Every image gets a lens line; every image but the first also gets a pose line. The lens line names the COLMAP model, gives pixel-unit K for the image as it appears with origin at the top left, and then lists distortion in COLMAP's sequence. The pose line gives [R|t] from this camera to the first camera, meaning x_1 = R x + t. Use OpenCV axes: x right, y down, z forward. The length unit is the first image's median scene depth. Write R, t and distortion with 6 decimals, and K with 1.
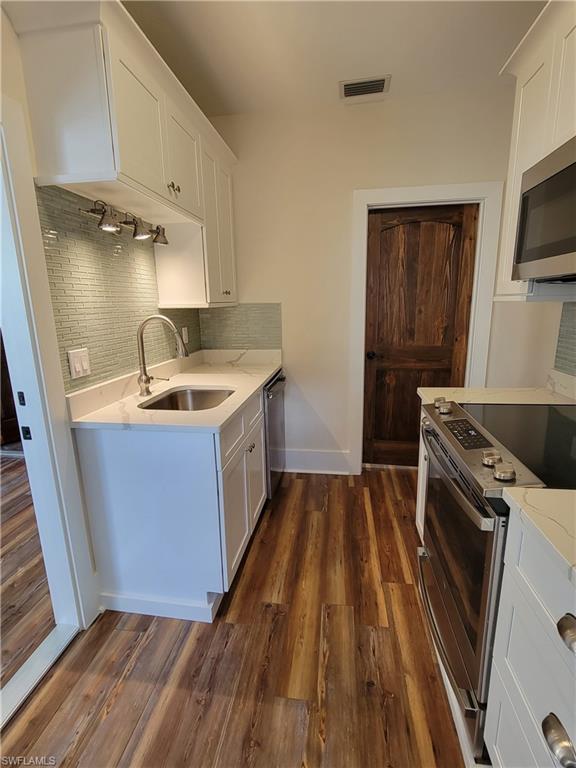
lens RADIAL K [[376.4, 0, 289.6], [0, 376.4, 385.2], [0, 0, 1]] dist [-0.000509, -0.000426]
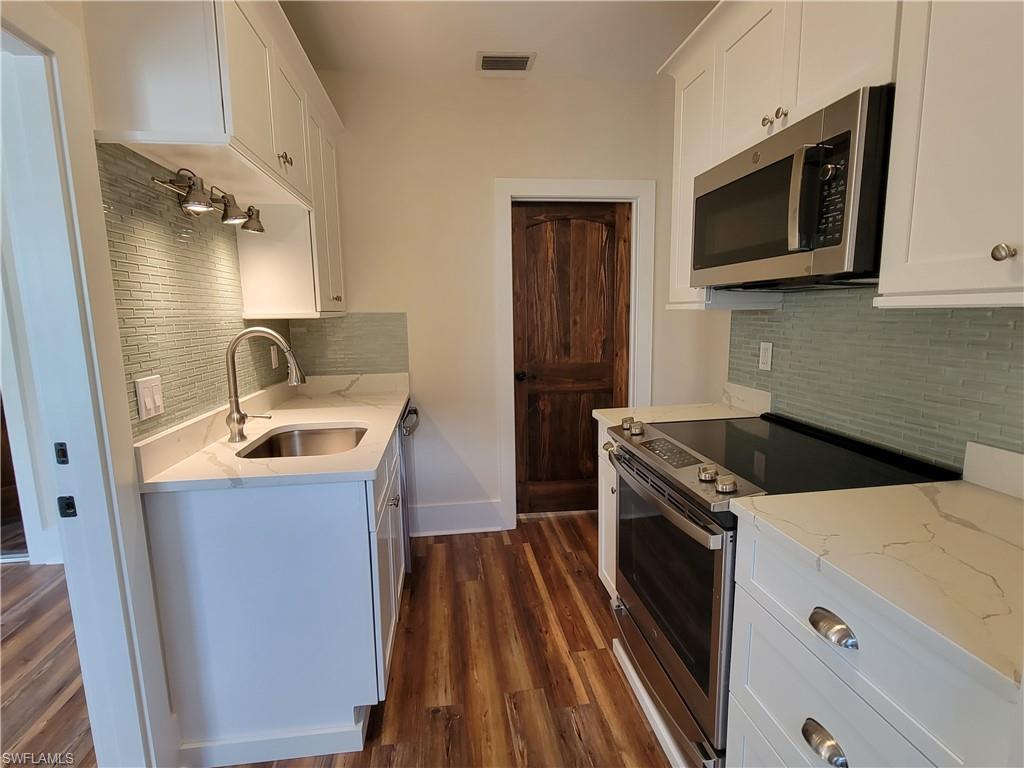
lens RADIAL K [[503.7, 0, 514.7], [0, 503.7, 386.5], [0, 0, 1]] dist [0.000695, 0.000042]
pose [[0.960223, -0.039662, 0.276402, -0.156755], [0.060064, 0.996027, -0.065740, 0.020241], [-0.272697, 0.079727, 0.958791, -0.052667]]
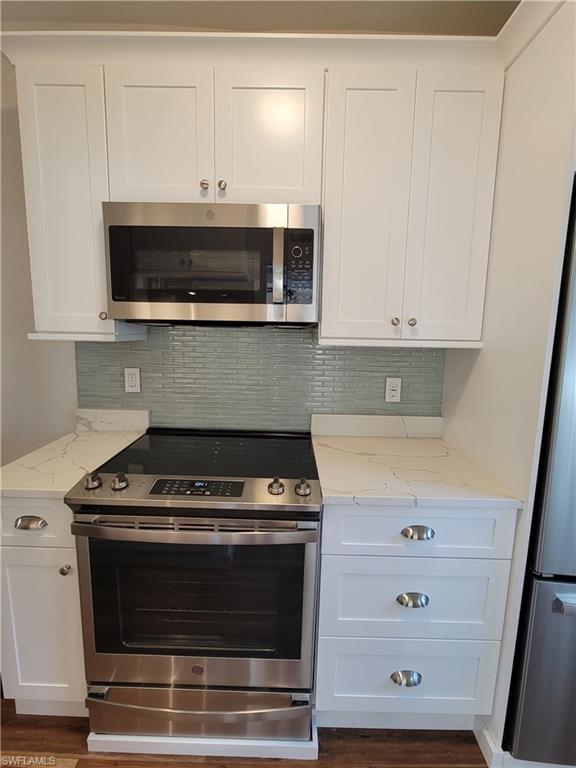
lens RADIAL K [[373.1, 0, 287.6], [0, 373.1, 385.6], [0, 0, 1]] dist [-0.003797, -0.000493]
pose [[-0.129193, -0.134329, 0.982479, -0.296285], [0.197237, 0.967504, 0.158218, -0.152472], [-0.971806, 0.214222, -0.098500, 0.602078]]
